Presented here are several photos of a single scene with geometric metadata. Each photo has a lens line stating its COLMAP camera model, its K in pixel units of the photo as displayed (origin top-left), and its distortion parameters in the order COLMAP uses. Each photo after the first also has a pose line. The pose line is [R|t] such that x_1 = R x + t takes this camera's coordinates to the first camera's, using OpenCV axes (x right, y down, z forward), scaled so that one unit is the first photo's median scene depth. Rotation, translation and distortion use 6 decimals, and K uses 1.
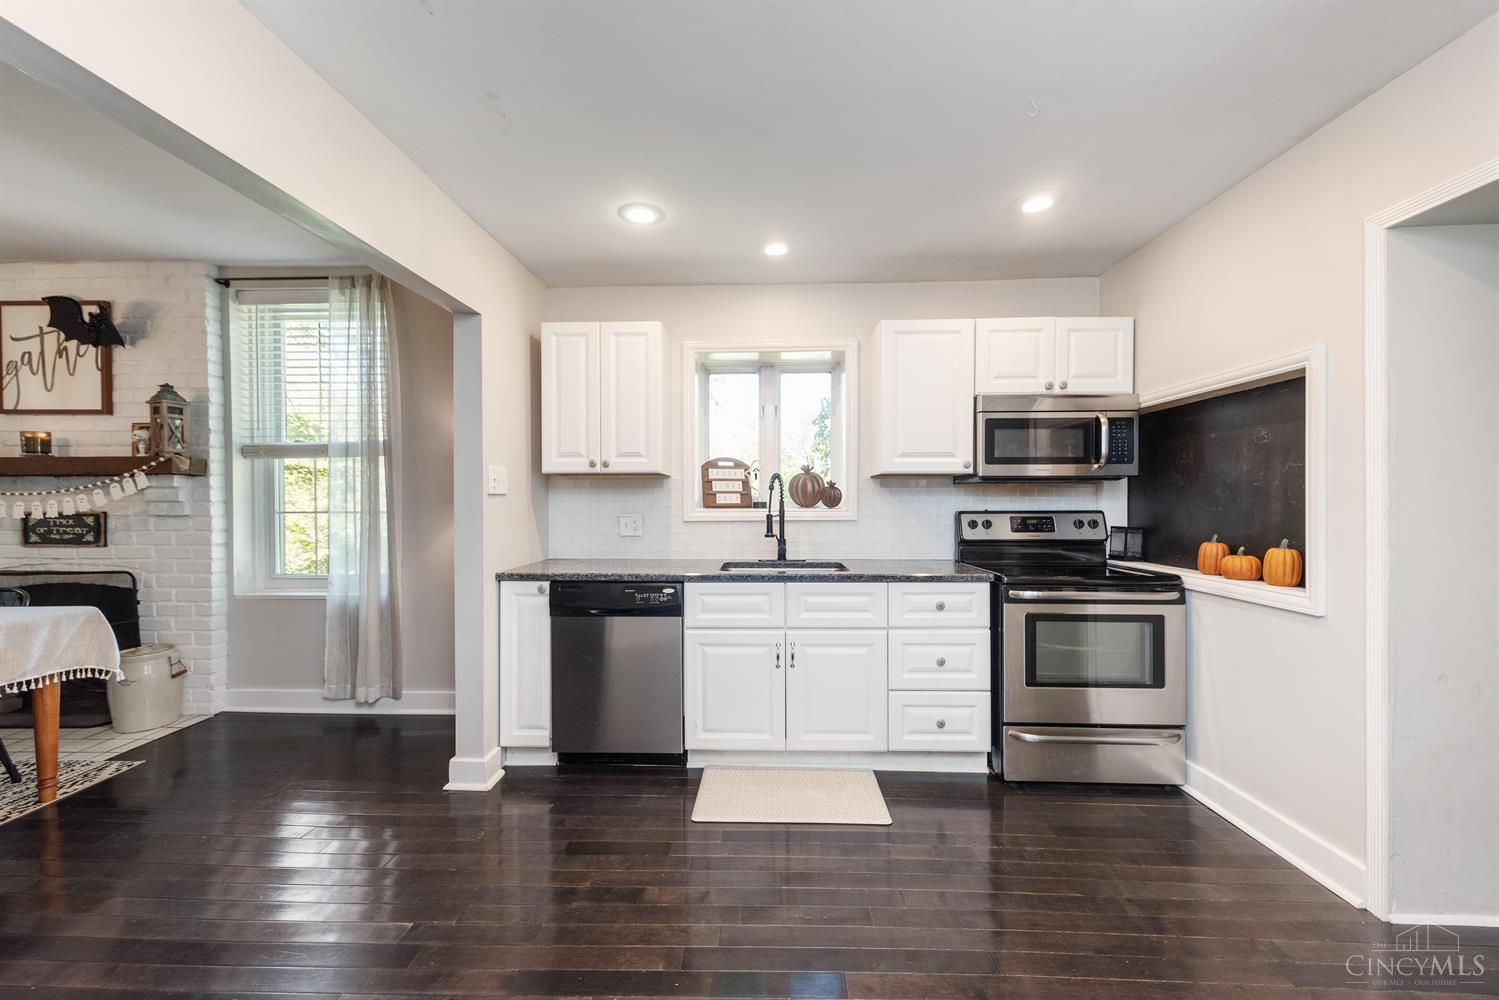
lens RADIAL K [[604.8, 0, 749.5], [0, 604.8, 500.0], [0, 0, 1]] dist [-0.000079, -0.000002]
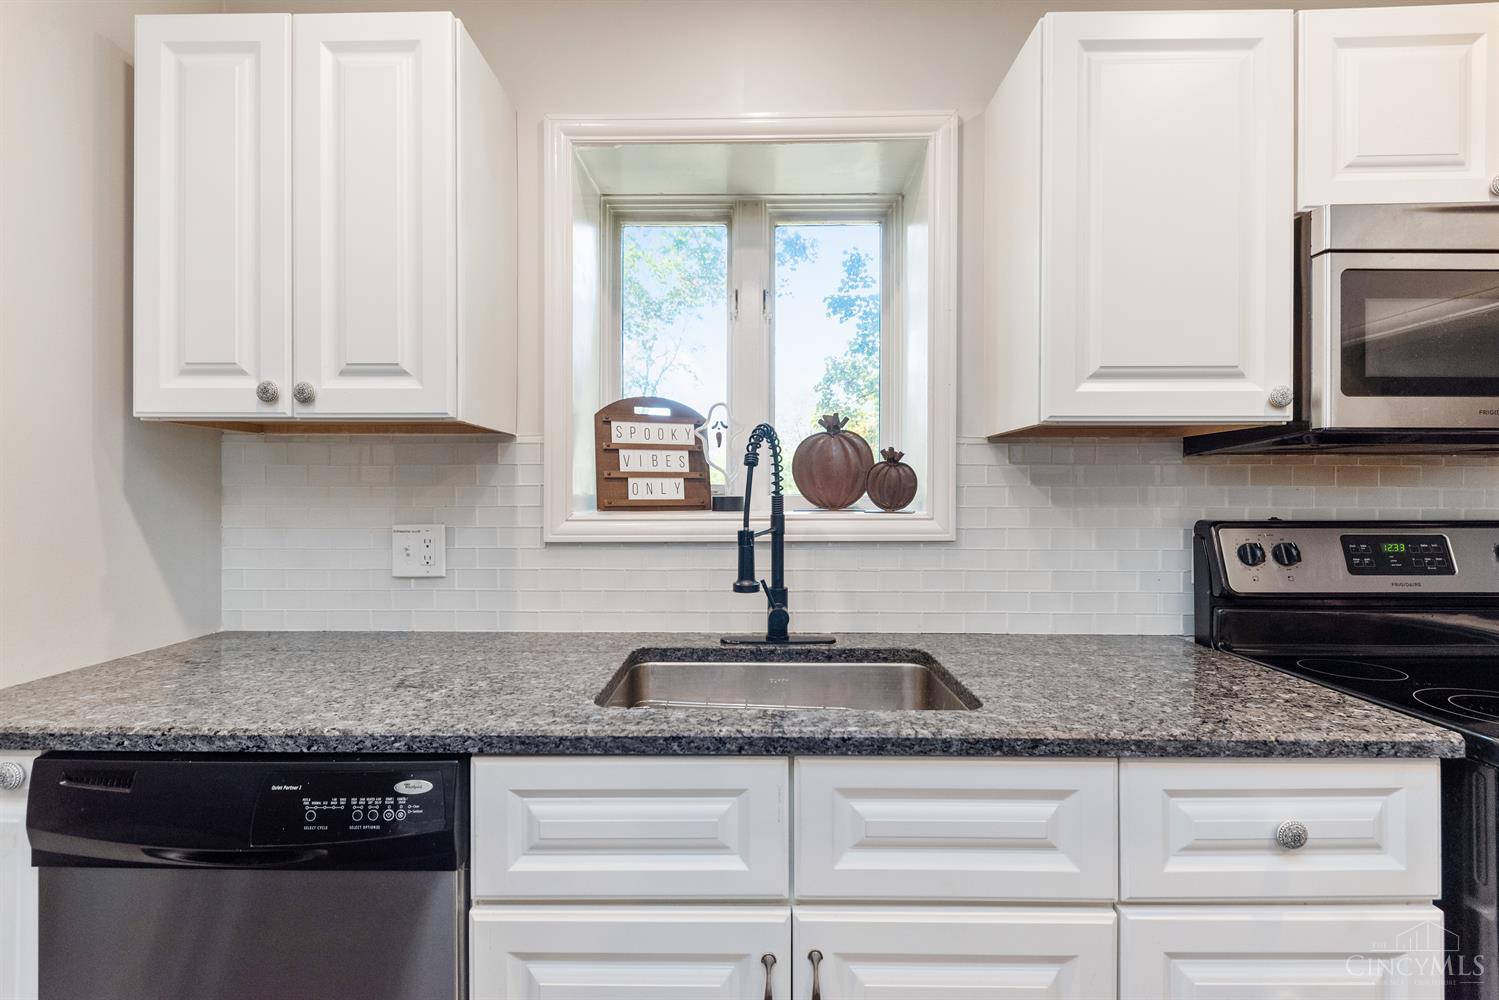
lens RADIAL K [[699.1, 0, 749.5], [0, 699.1, 500.0], [0, 0, 1]] dist [-0.000459, -0.000086]
pose [[0.999776, 0.002080, 0.021076, 0.024645], [-0.002353, 0.999914, 0.012933, -0.001128], [-0.021048, -0.012979, 0.999694, 0.531955]]
